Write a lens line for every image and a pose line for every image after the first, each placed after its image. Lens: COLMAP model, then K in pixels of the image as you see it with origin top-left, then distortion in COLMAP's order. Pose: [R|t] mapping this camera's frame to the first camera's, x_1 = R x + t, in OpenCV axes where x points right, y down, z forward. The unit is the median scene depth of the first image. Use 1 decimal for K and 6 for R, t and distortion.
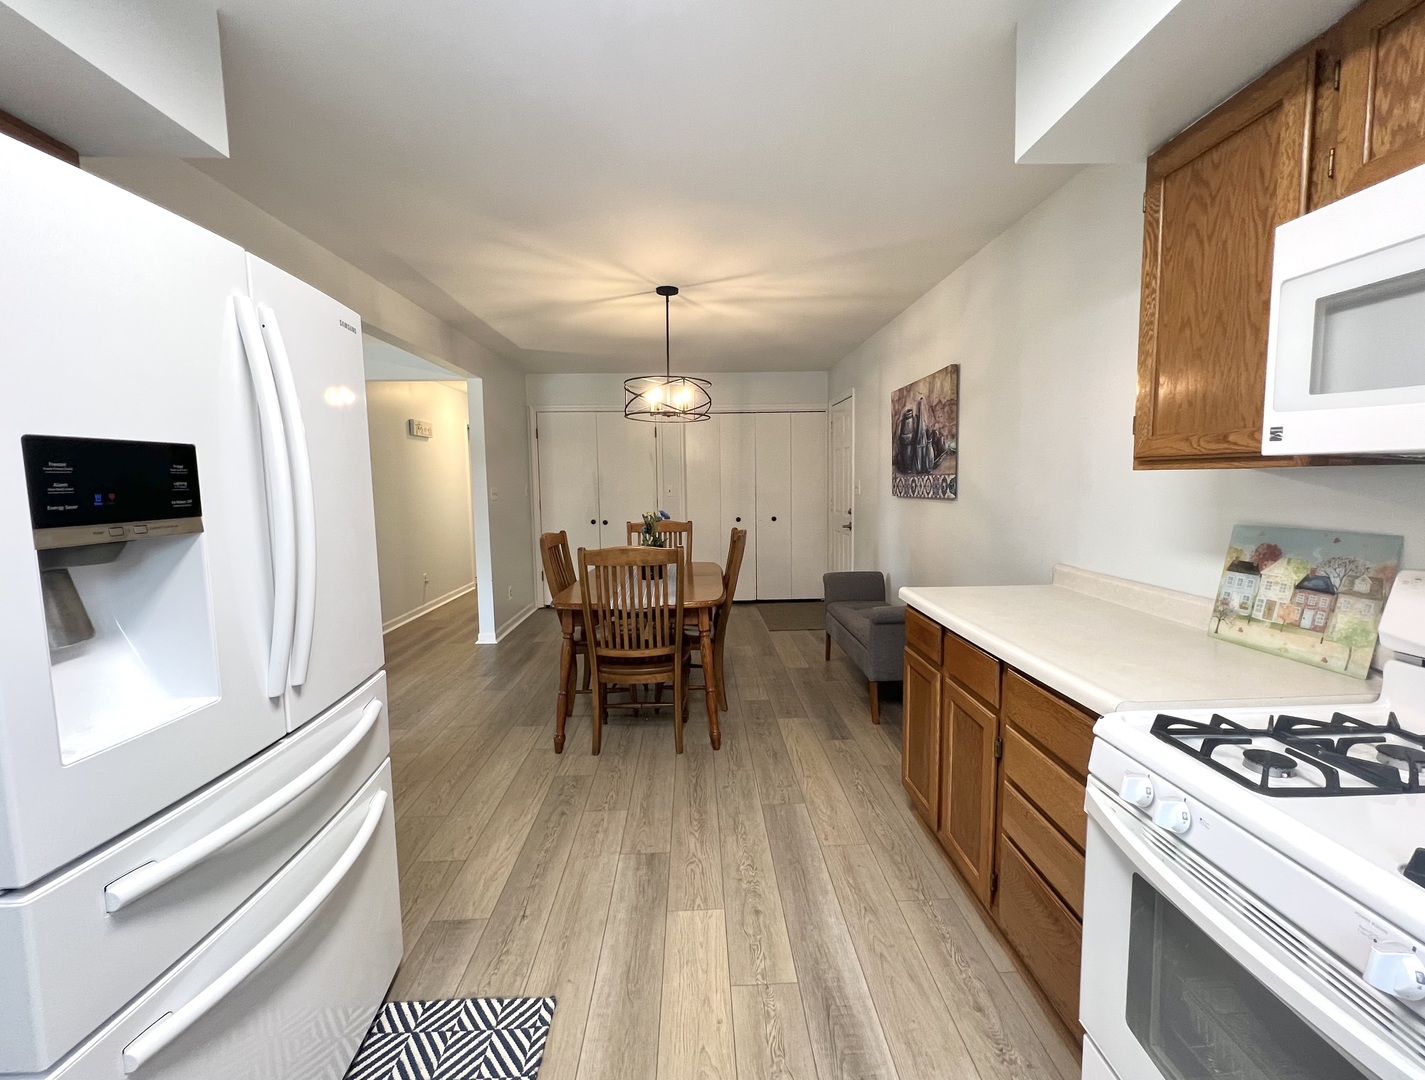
lens RADIAL K [[620.2, 0, 721.3], [0, 620.2, 540.5], [0, 0, 1]] dist [-0.000860, -0.000168]
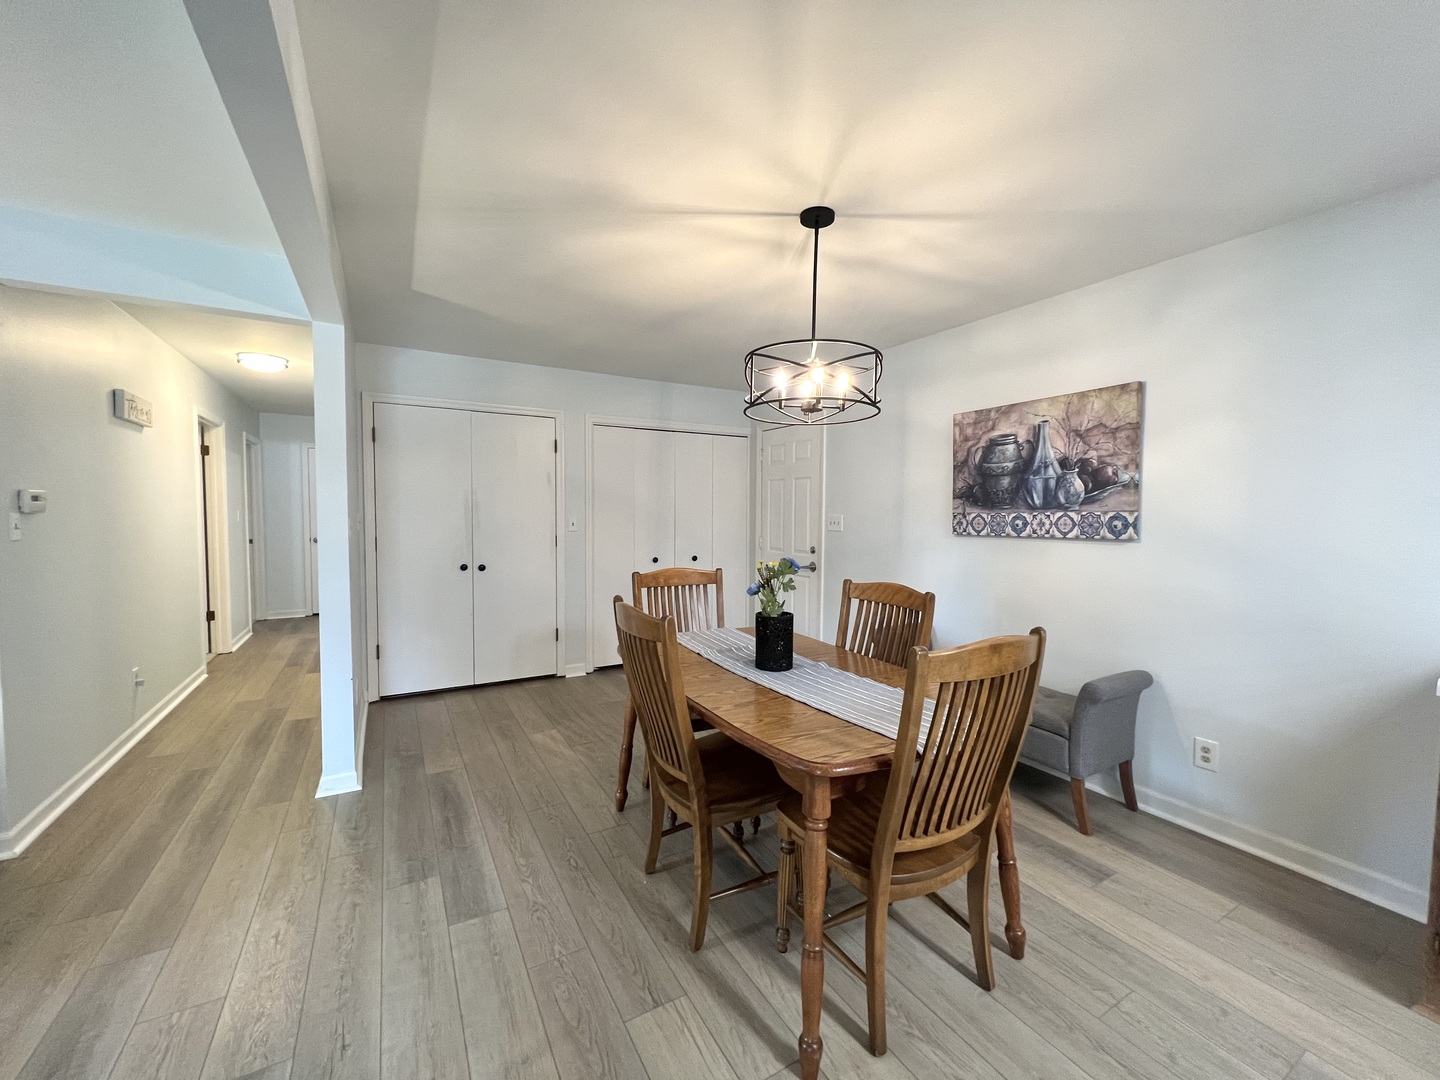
lens RADIAL K [[576.4, 0, 720.0], [0, 576.4, 540.0], [0, 0, 1]] dist [-0.002944, 0.001166]
pose [[0.887187, -0.001305, 0.461409, -0.974304], [0.025072, 0.998655, -0.045382, -0.093700], [-0.460729, 0.051831, 0.886026, 1.148033]]
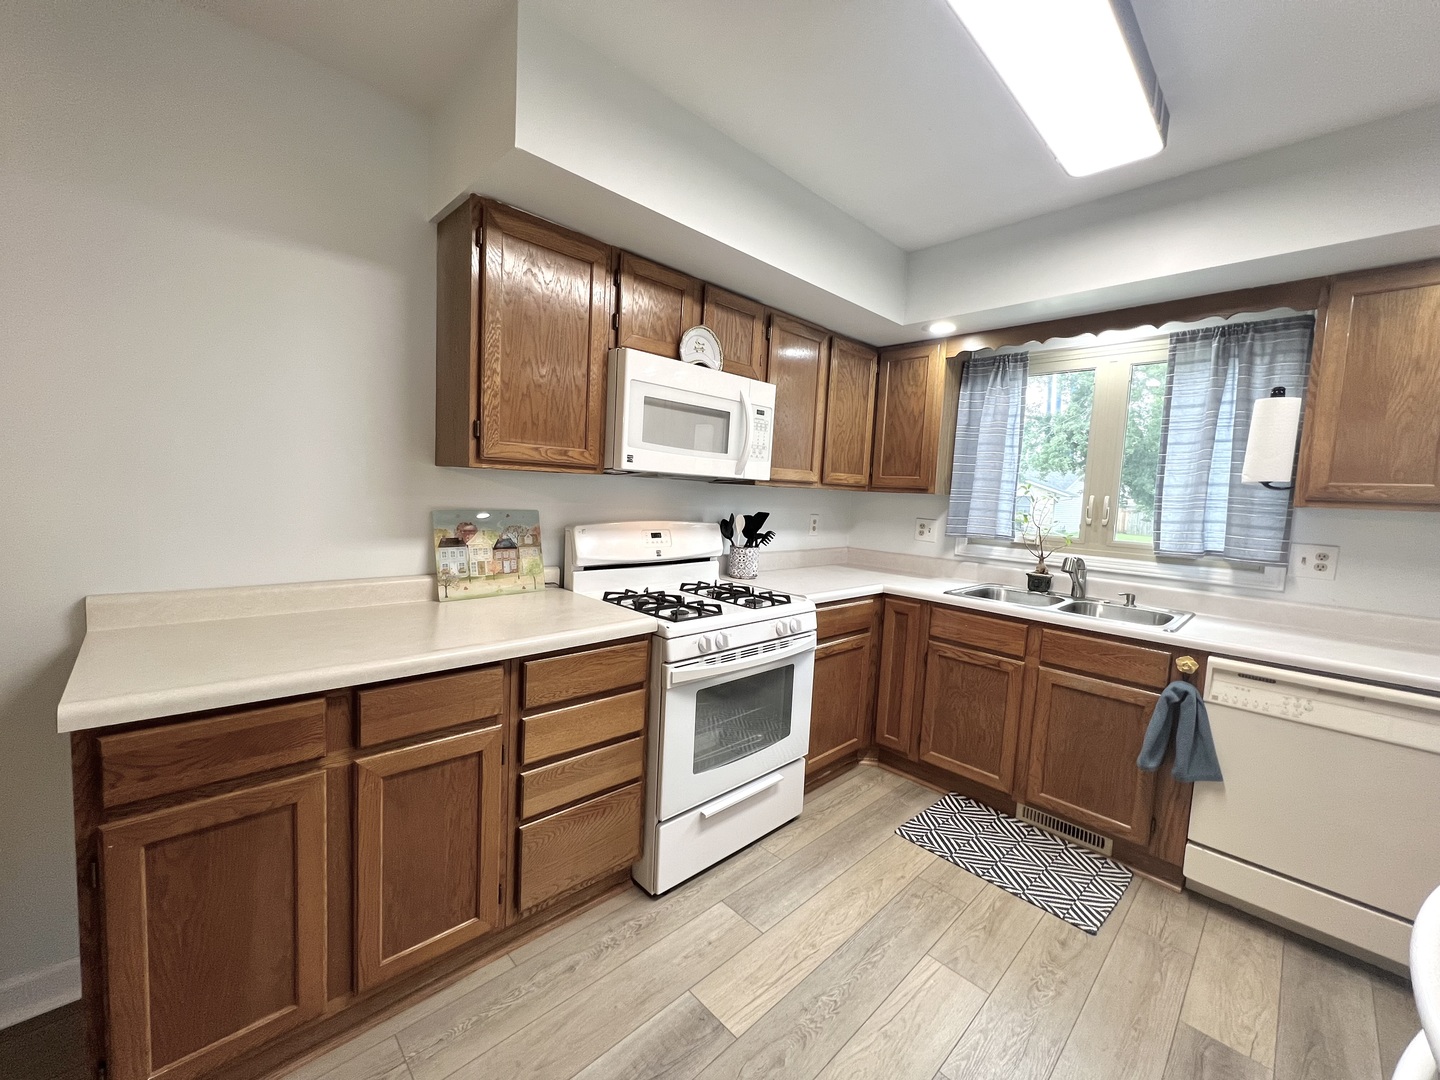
lens RADIAL K [[576.4, 0, 720.0], [0, 576.4, 540.0], [0, 0, 1]] dist [-0.002944, 0.001166]
pose [[-0.662795, -0.084226, 0.744048, -0.417215], [0.035048, 0.989075, 0.143184, -0.110802], [-0.747980, 0.120979, -0.652603, 1.304004]]
